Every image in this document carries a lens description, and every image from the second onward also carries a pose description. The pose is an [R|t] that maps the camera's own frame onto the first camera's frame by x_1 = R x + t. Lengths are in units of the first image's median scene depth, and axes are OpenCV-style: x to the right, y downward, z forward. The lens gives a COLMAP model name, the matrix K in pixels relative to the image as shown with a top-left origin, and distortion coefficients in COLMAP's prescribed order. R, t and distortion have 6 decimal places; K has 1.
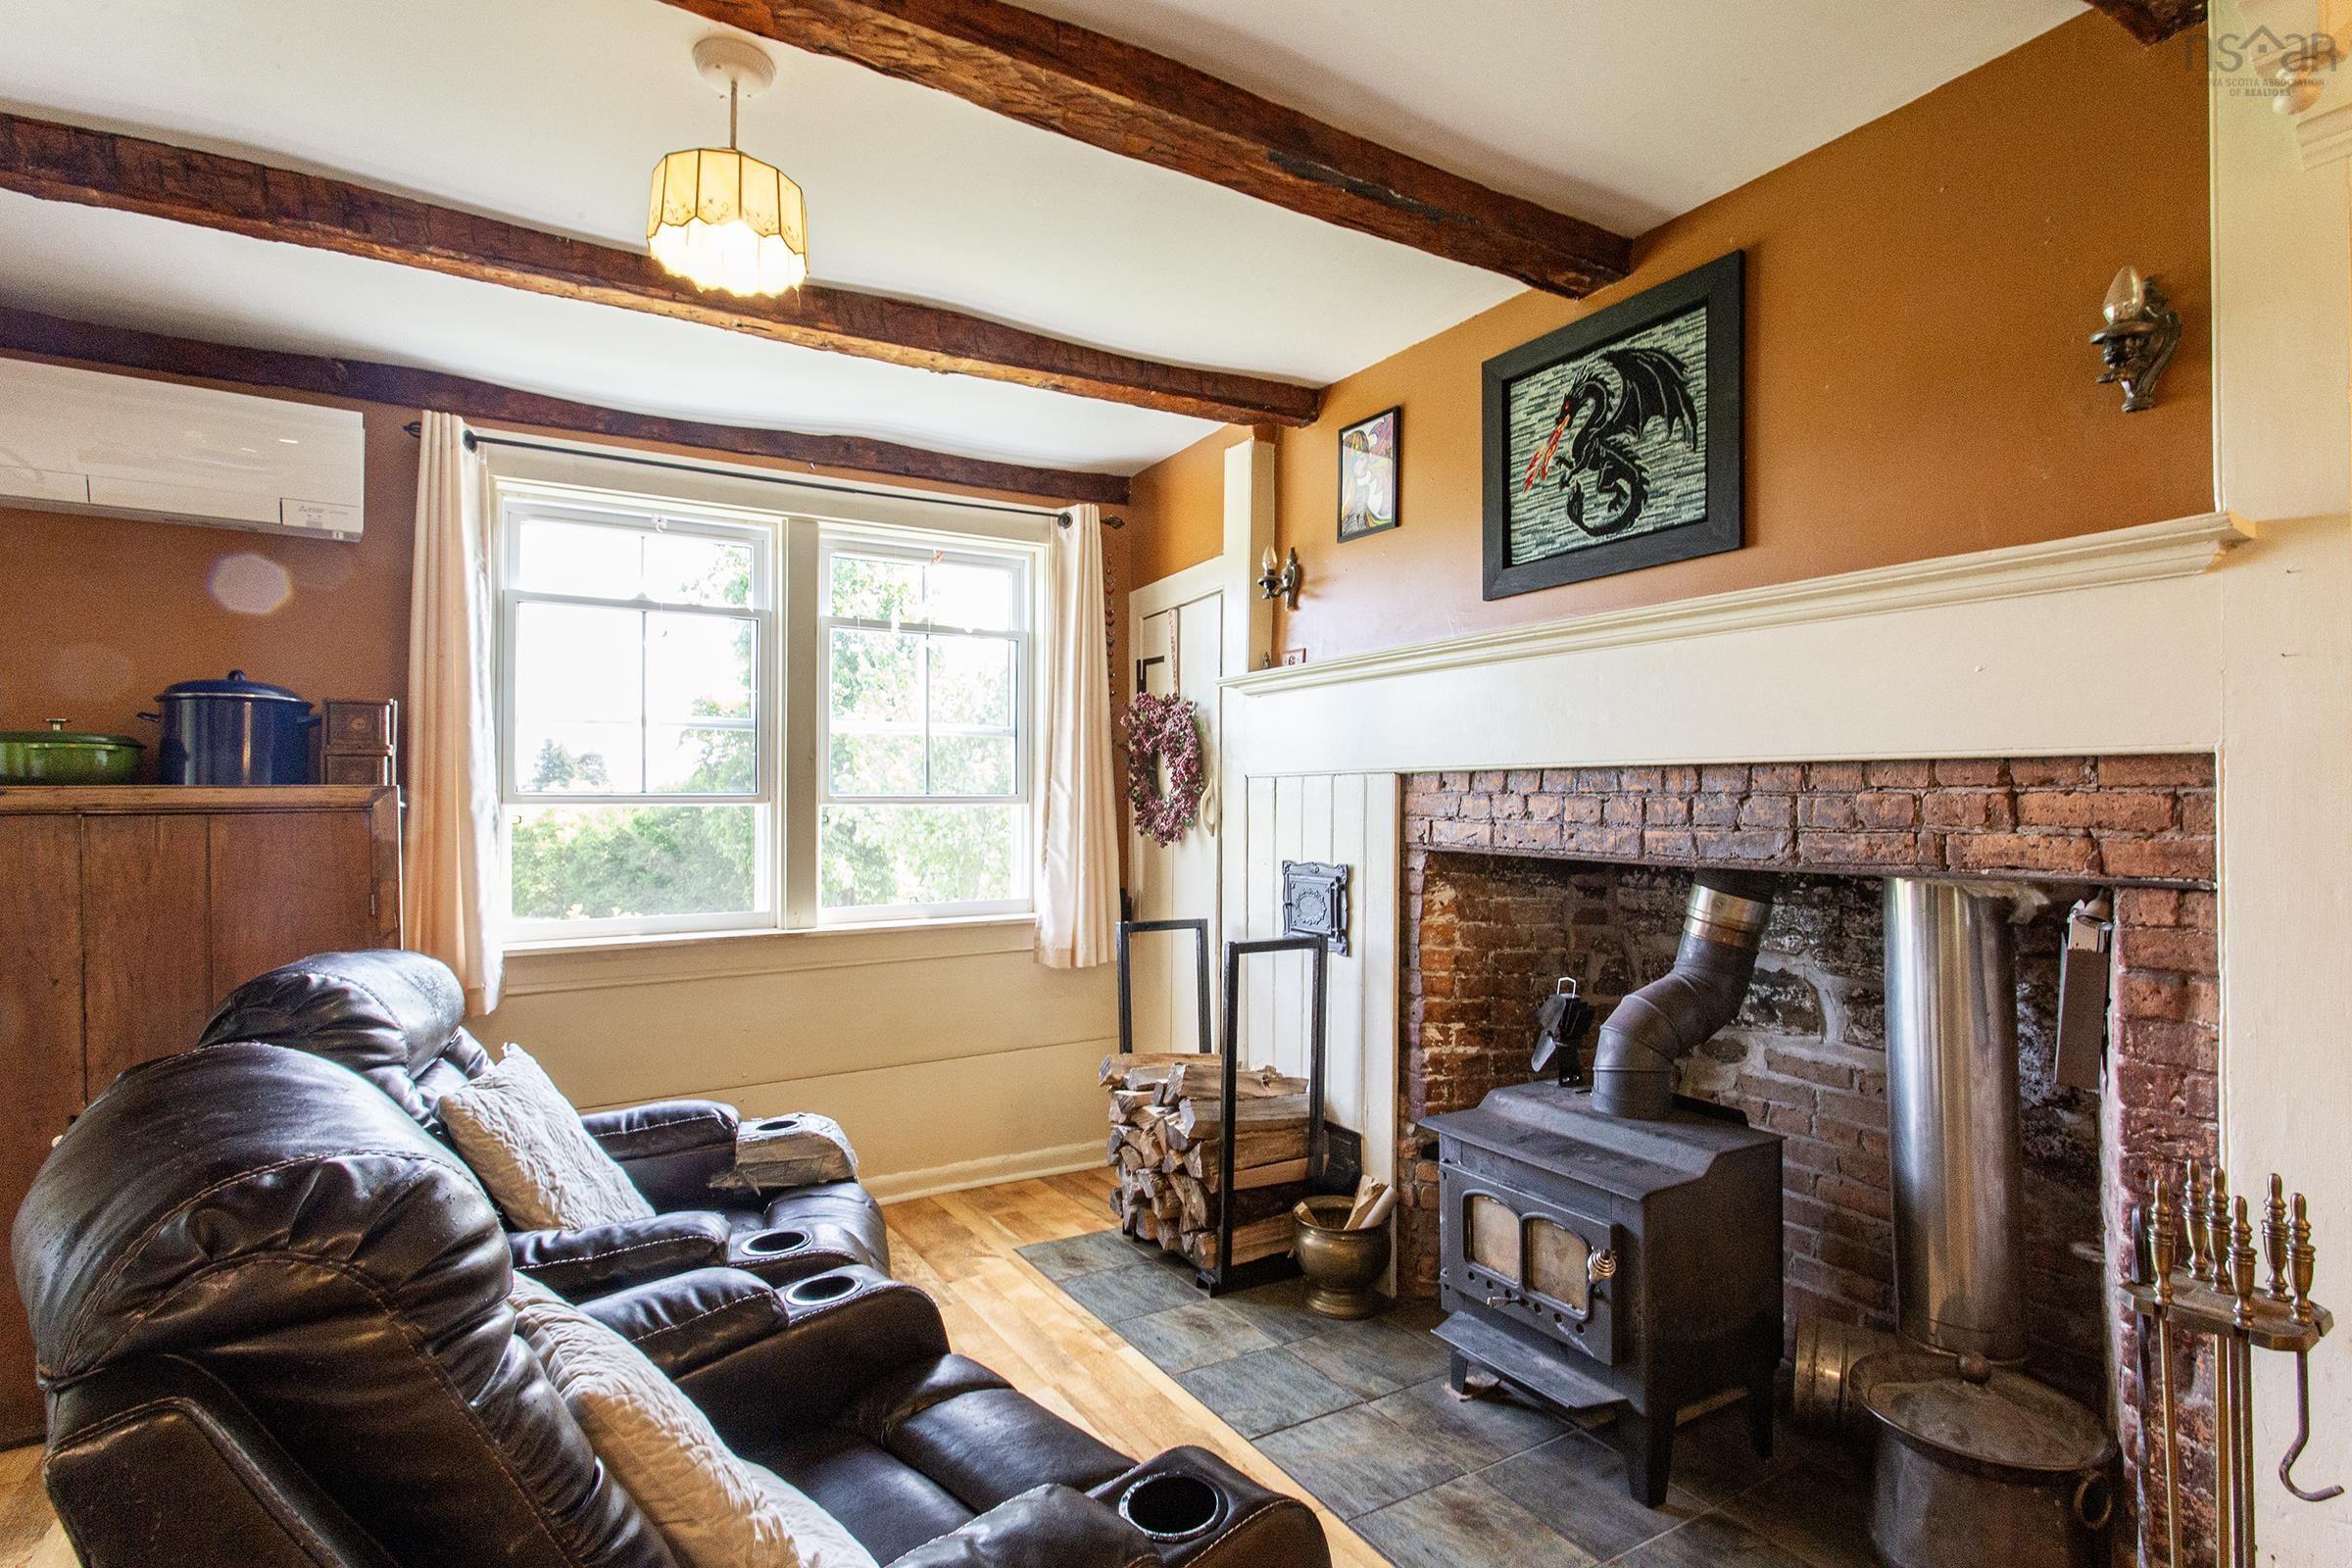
lens RADIAL K [[1148.0, 0, 1157.9], [0, 1148.0, 776.9], [0, 0, 1]] dist [0.005627, 0.002112]
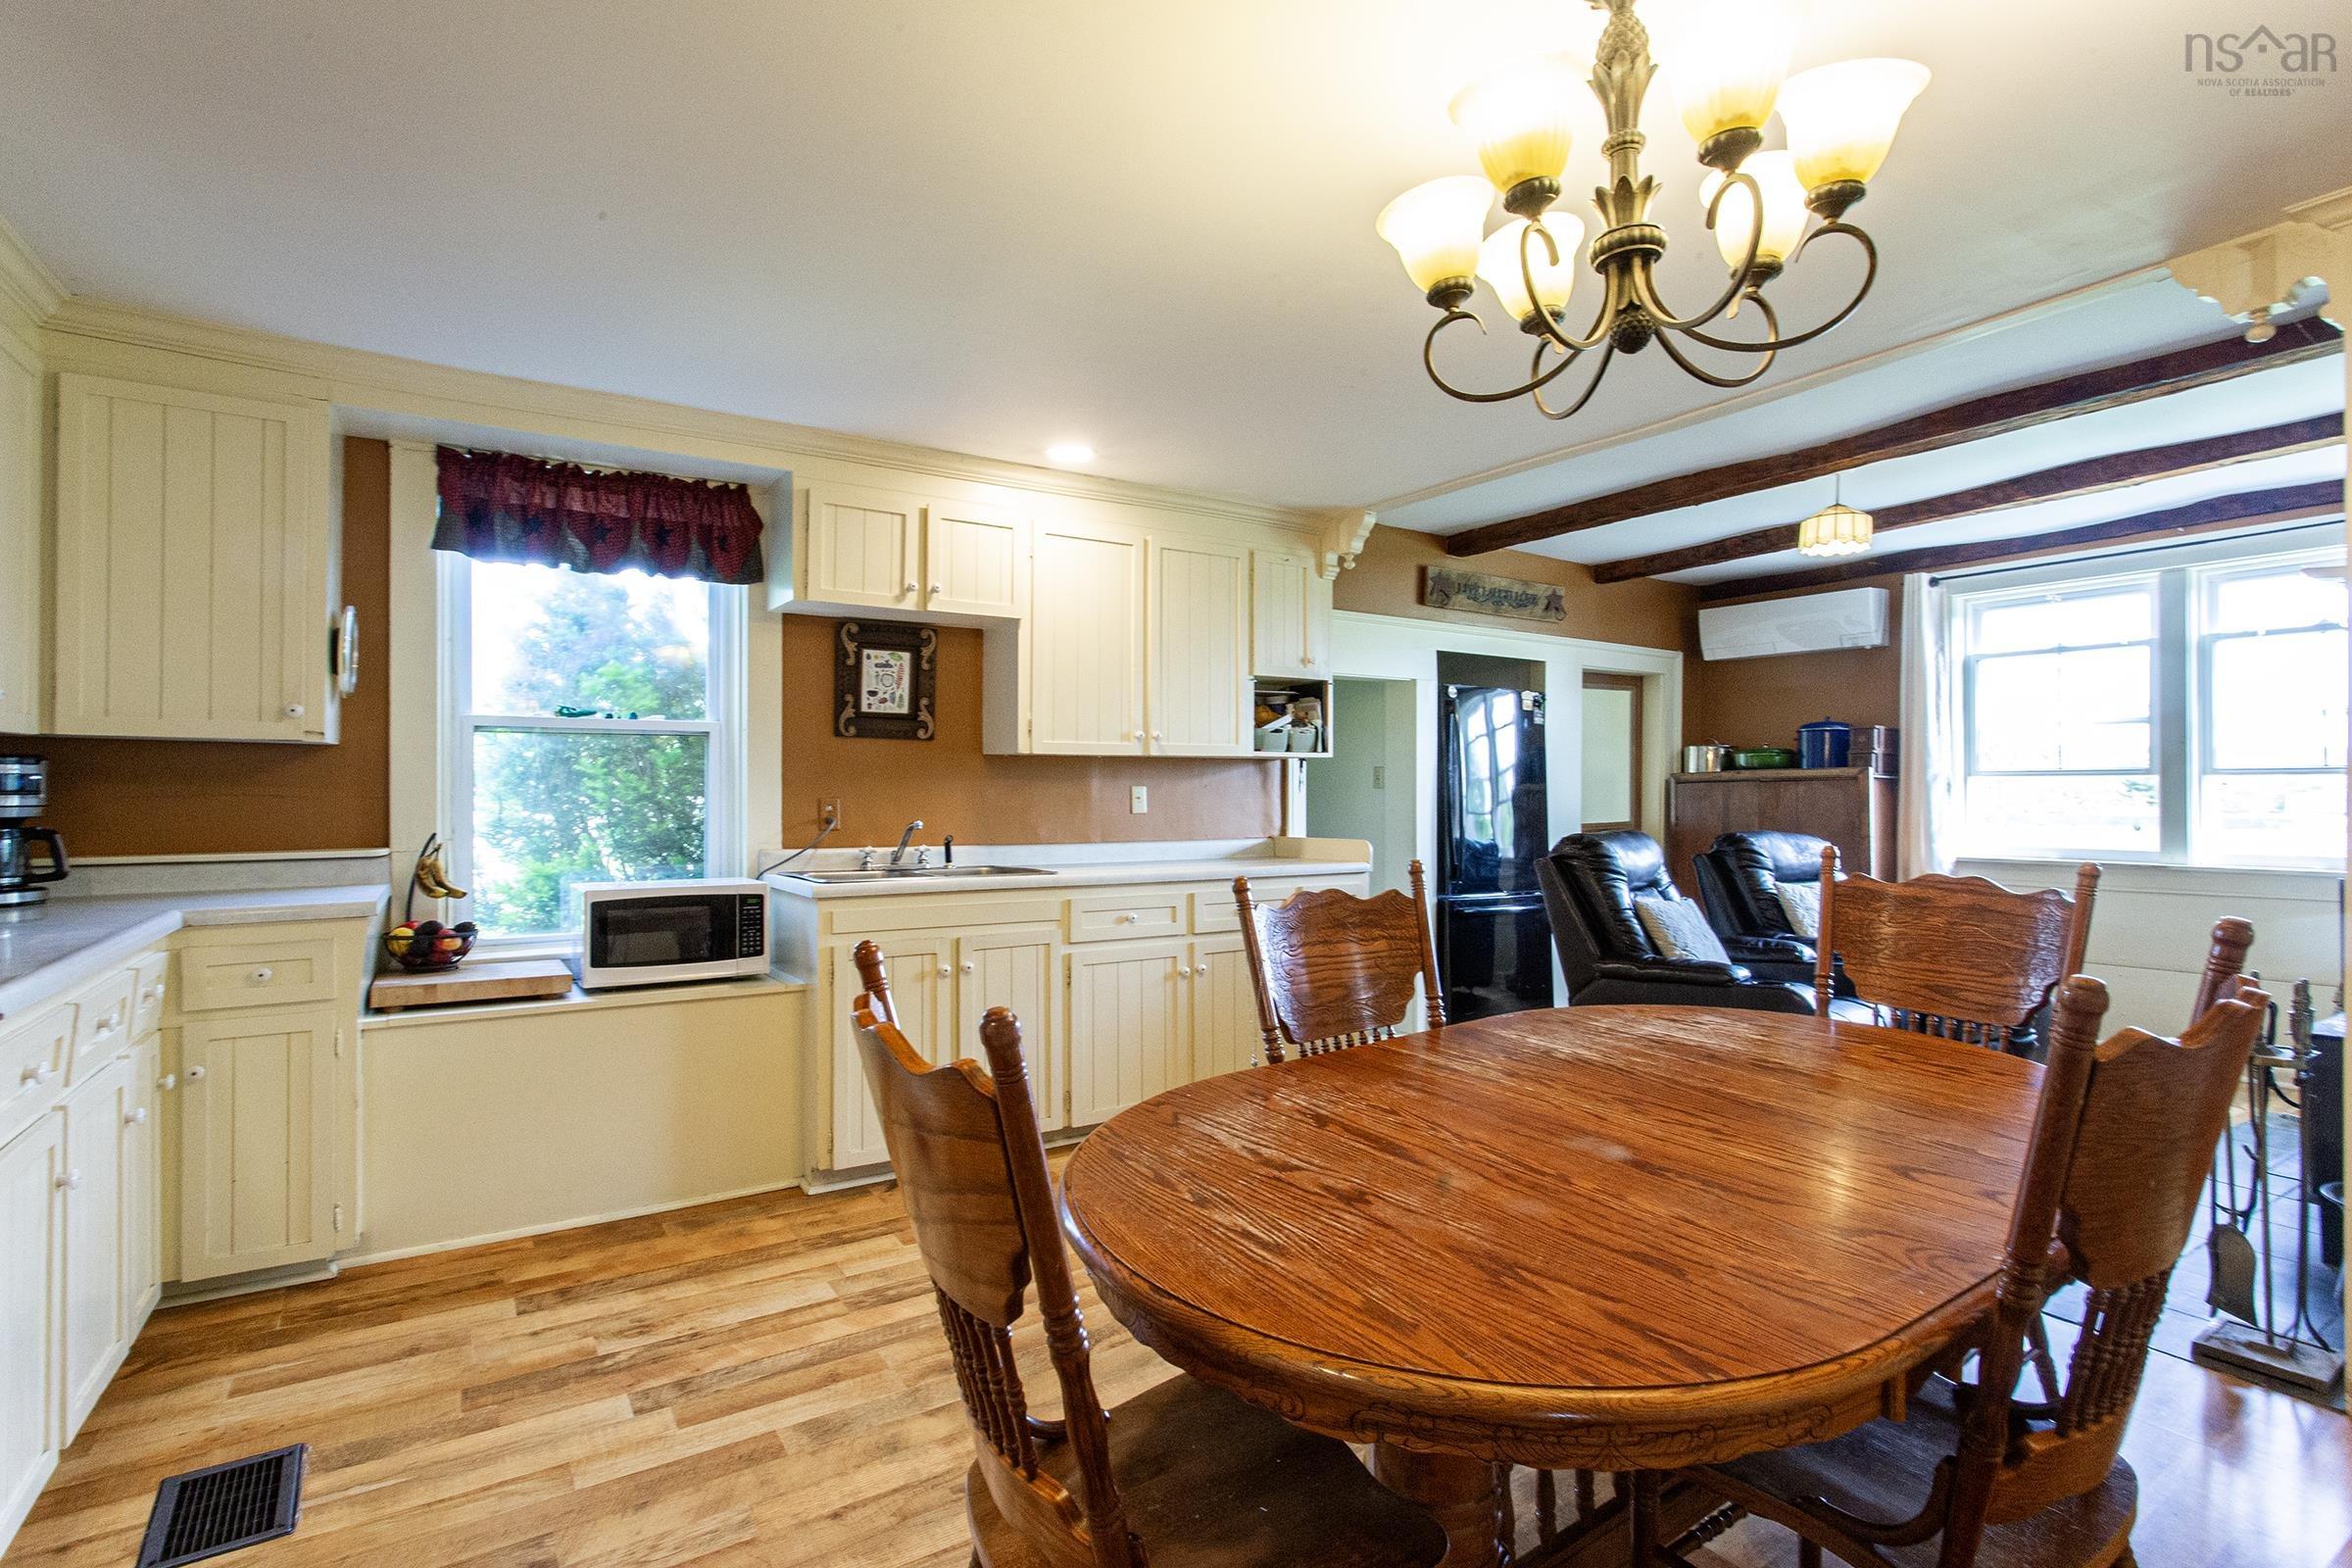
lens RADIAL K [[1148.0, 0, 1172.5], [0, 1148.0, 780.7], [0, 0, 1]] dist [0.005627, 0.002112]
pose [[0.036246, -0.006756, -0.999320, 1.254038], [0.018012, 0.999819, -0.006106, 0.020225], [0.999181, -0.017778, 0.036361, -0.316786]]
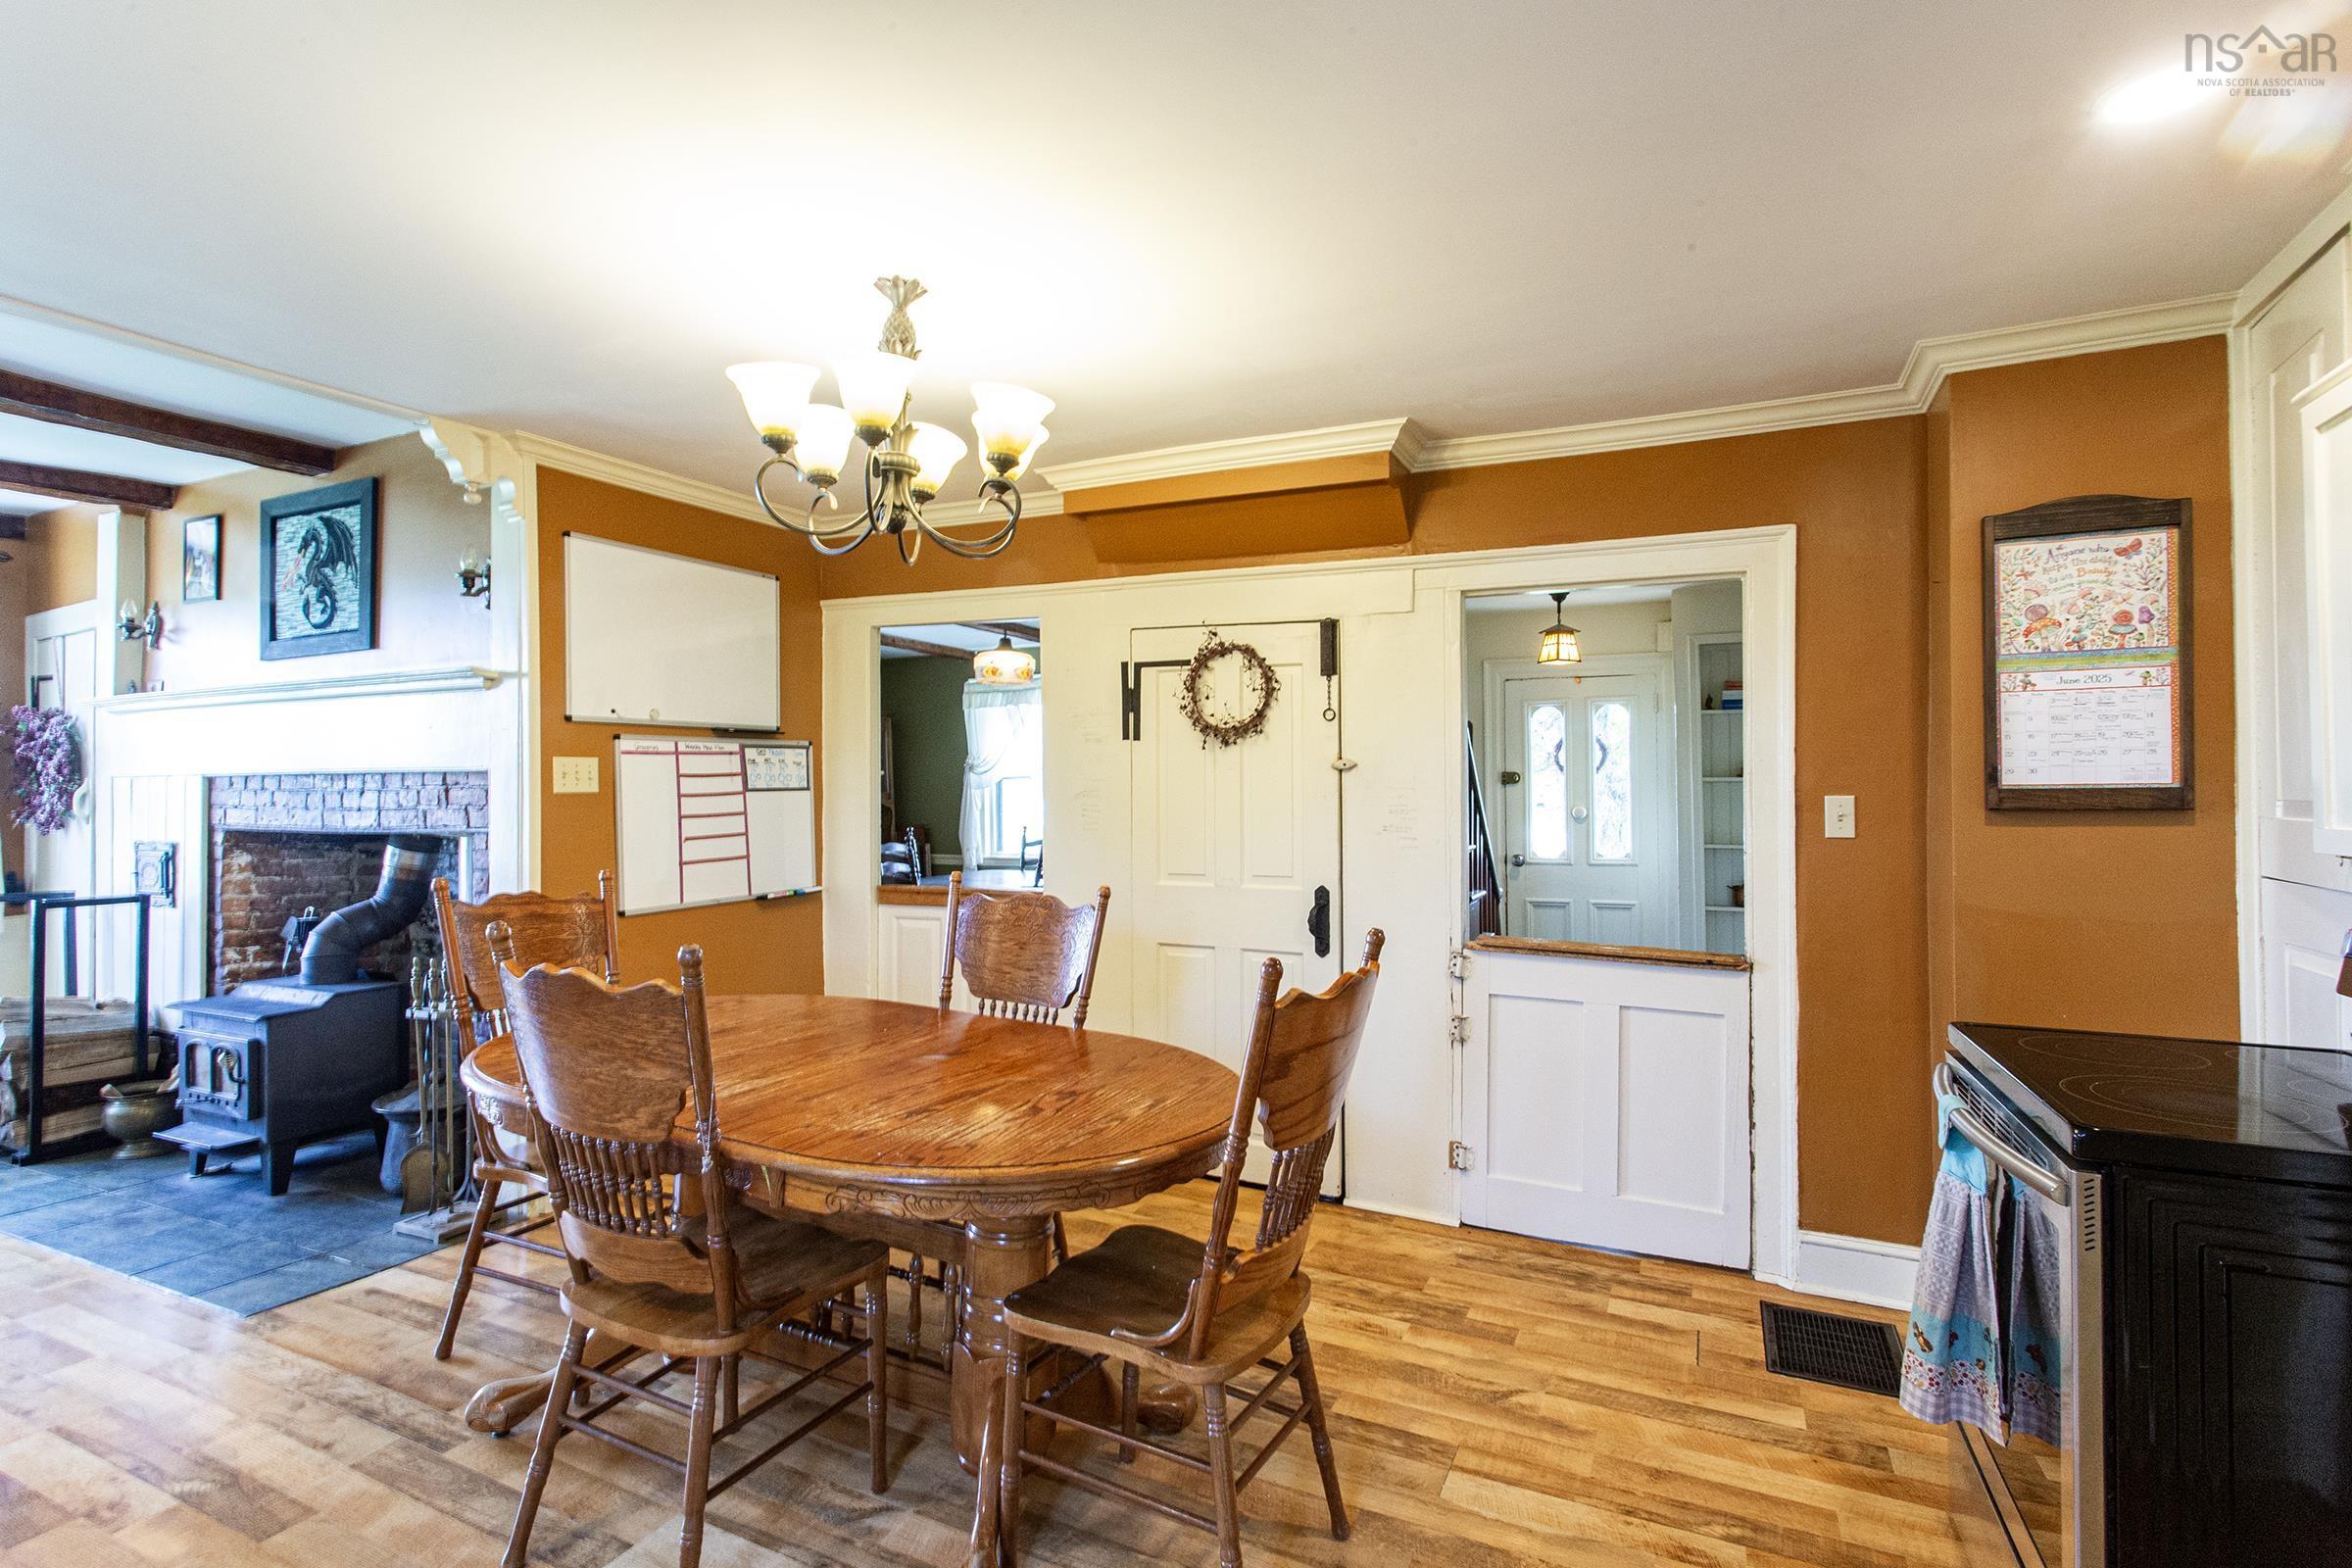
lens RADIAL K [[1148.0, 0, 1179.3], [0, 1148.0, 775.9], [0, 0, 1]] dist [0.005627, 0.002112]
pose [[0.835770, -0.001893, 0.549076, 0.440034], [-0.002539, 0.999970, 0.007311, -0.017454], [-0.549074, -0.007505, 0.835740, -0.875623]]
